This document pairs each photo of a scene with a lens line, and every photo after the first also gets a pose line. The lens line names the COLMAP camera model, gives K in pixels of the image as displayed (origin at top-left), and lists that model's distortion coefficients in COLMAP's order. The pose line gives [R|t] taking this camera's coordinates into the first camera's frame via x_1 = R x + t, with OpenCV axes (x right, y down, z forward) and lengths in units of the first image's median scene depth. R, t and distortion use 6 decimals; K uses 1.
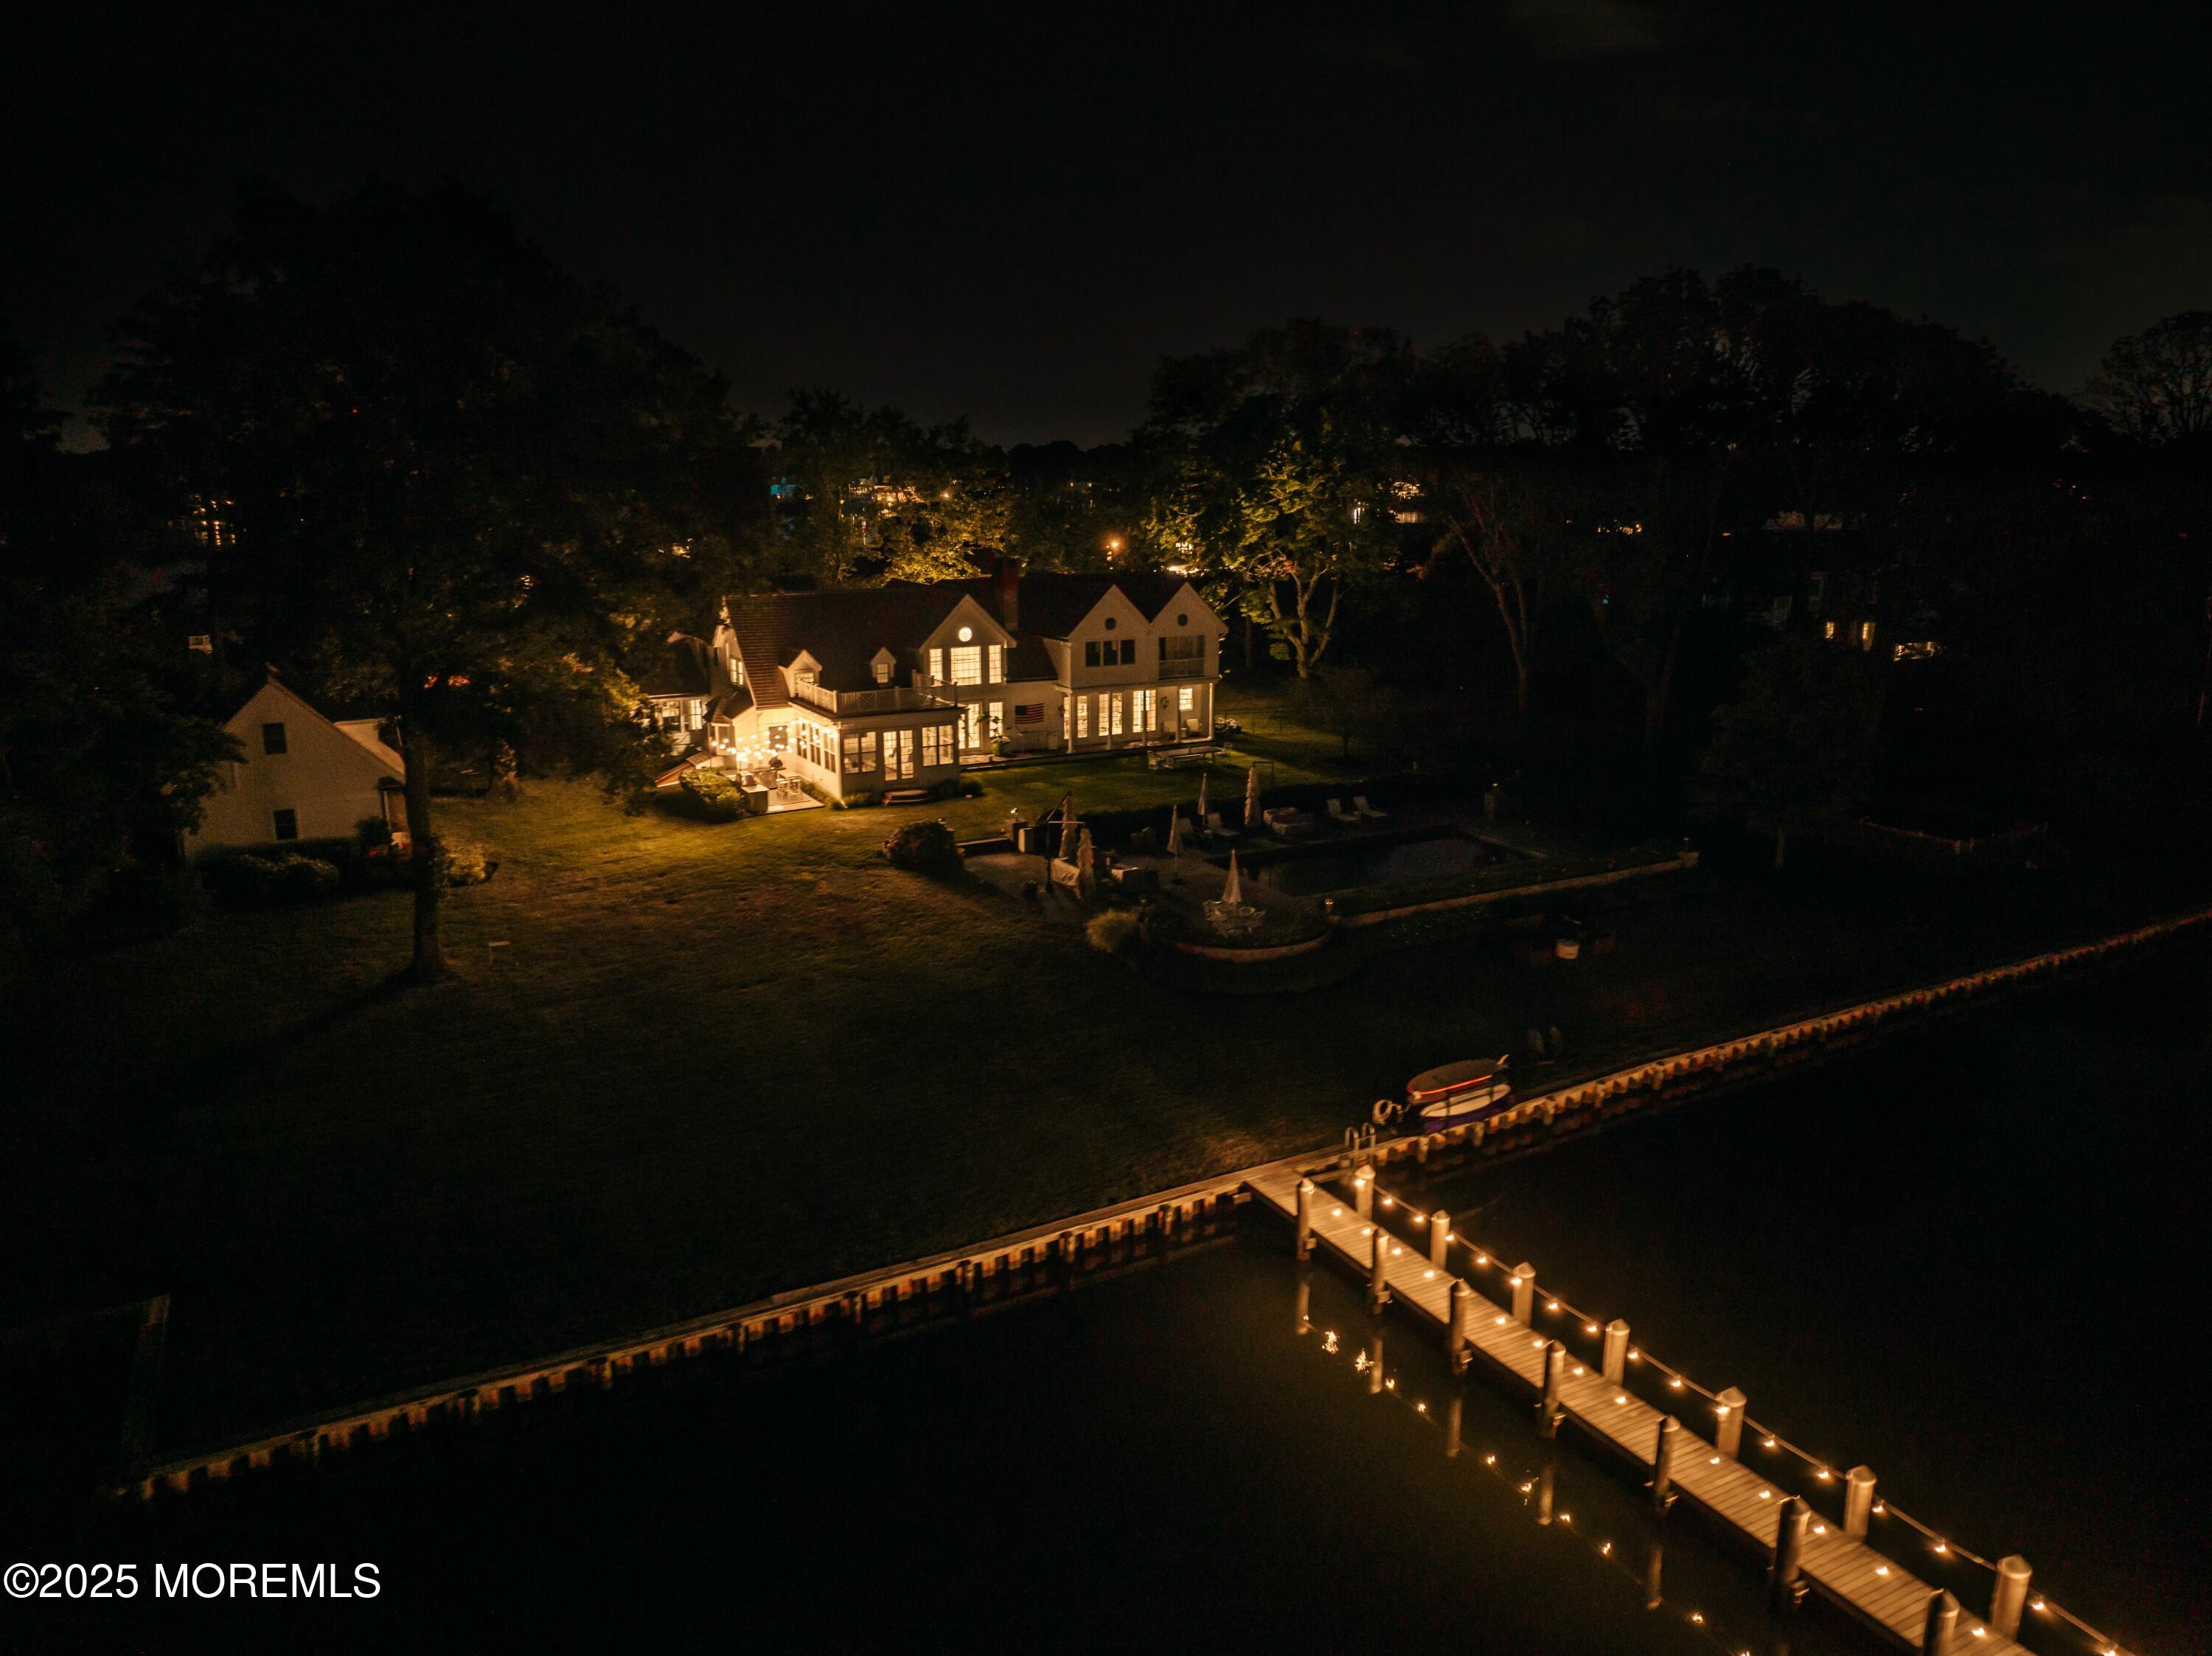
lens RADIAL K [[1570.0, 0, 1092.8], [0, 1570.0, 825.1], [0, 0, 1]] dist [-0.033926, 0.015230]
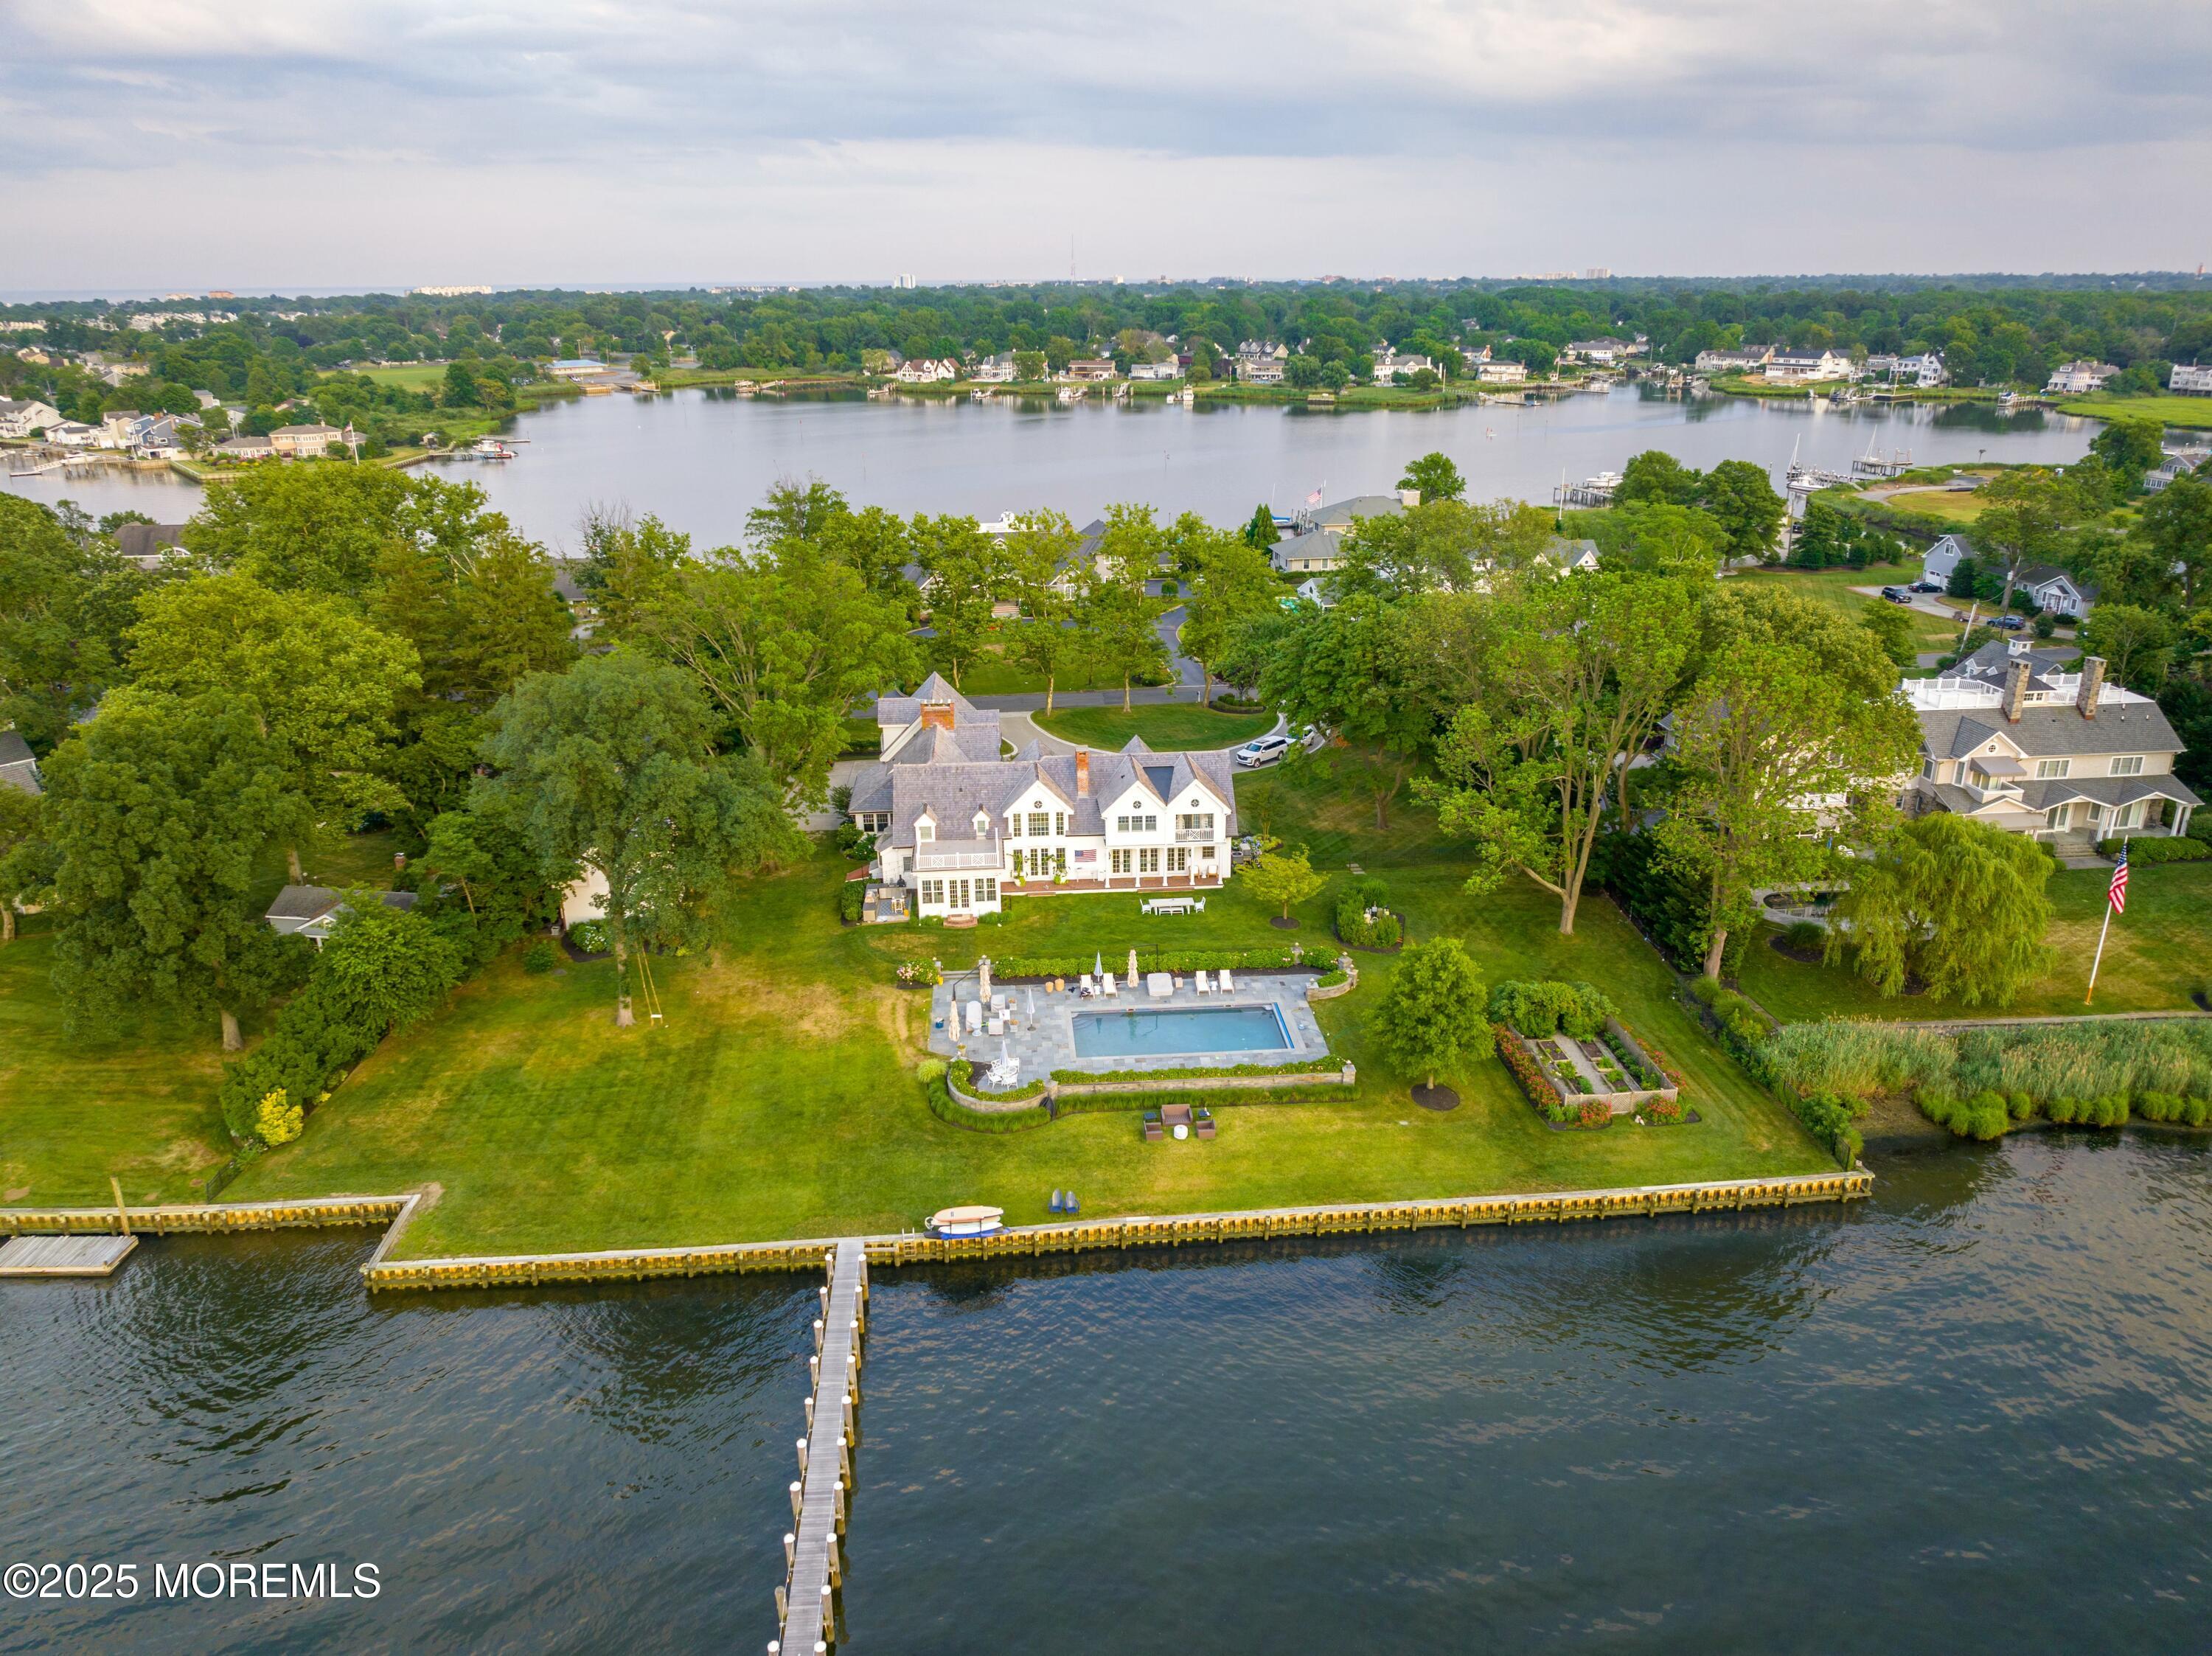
lens RADIAL K [[1570.0, 0, 1122.1], [0, 1570.0, 835.8], [0, 0, 1]] dist [-0.033926, 0.015230]
pose [[0.912449, 0.129983, -0.387998, 0.572257], [-0.085813, 0.987905, 0.129152, -0.287714], [0.400092, -0.084549, 0.912566, -0.348695]]
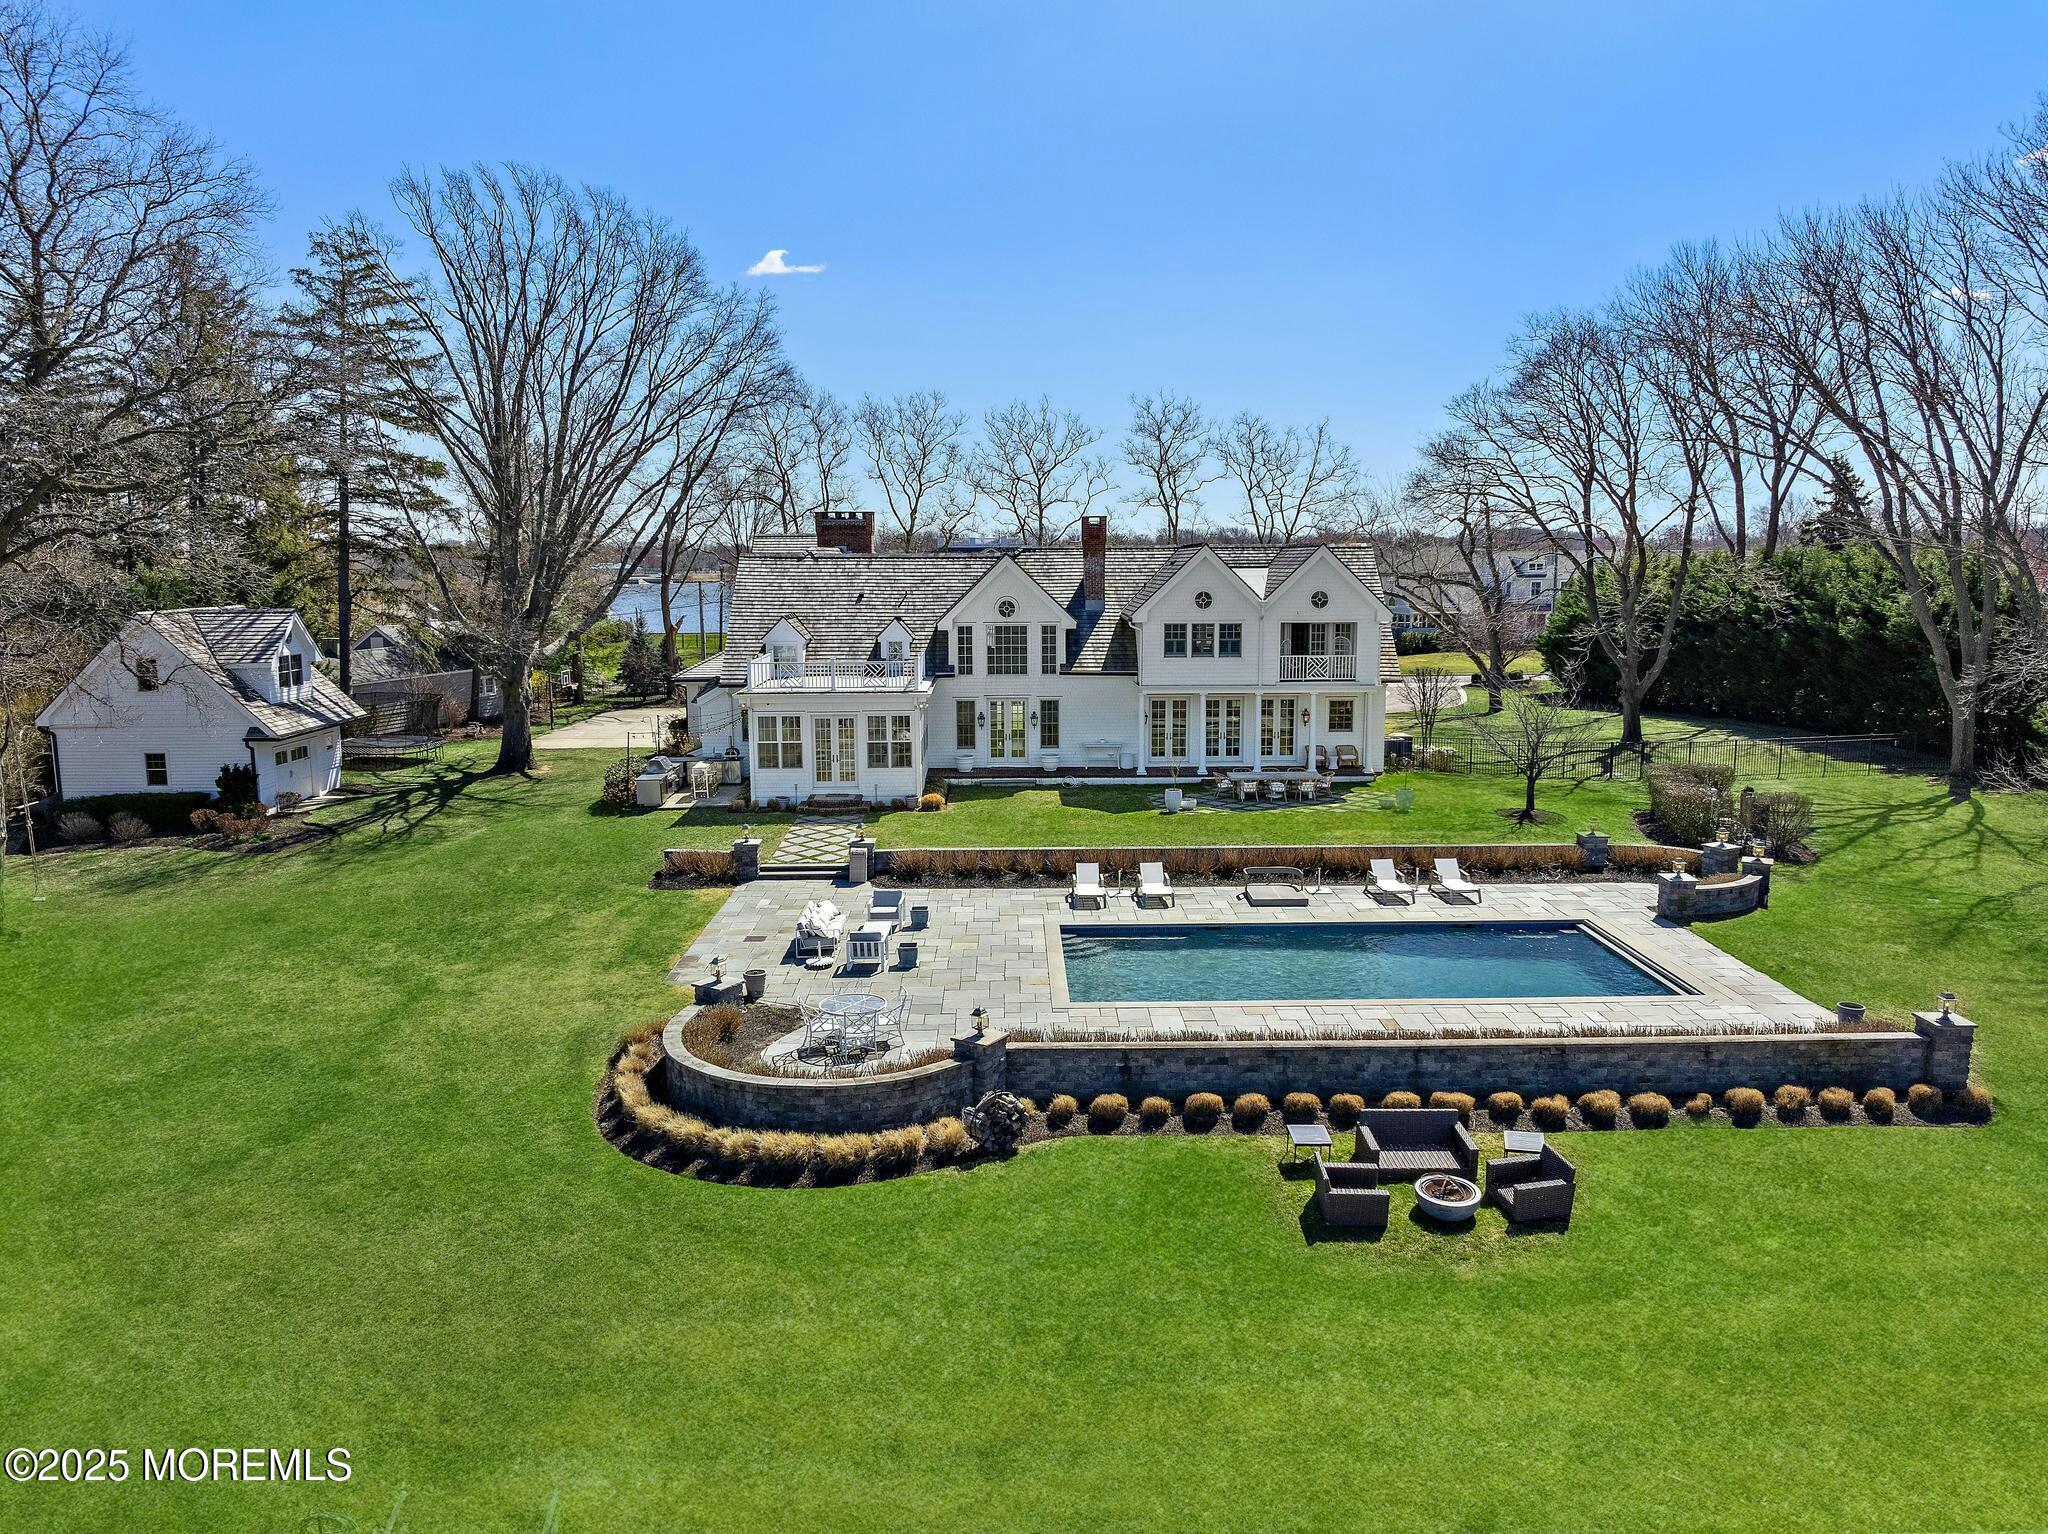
lens RADIAL K [[1453.6, 0, 1018.9], [0, 1453.6, 769.2], [0, 0, 1]] dist [-0.033926, 0.015230]
pose [[0.878705, 0.060481, -0.473518, 0.262027], [-0.100407, 0.993167, -0.059472, -0.000481], [0.466685, 0.099803, 0.878774, 0.370590]]
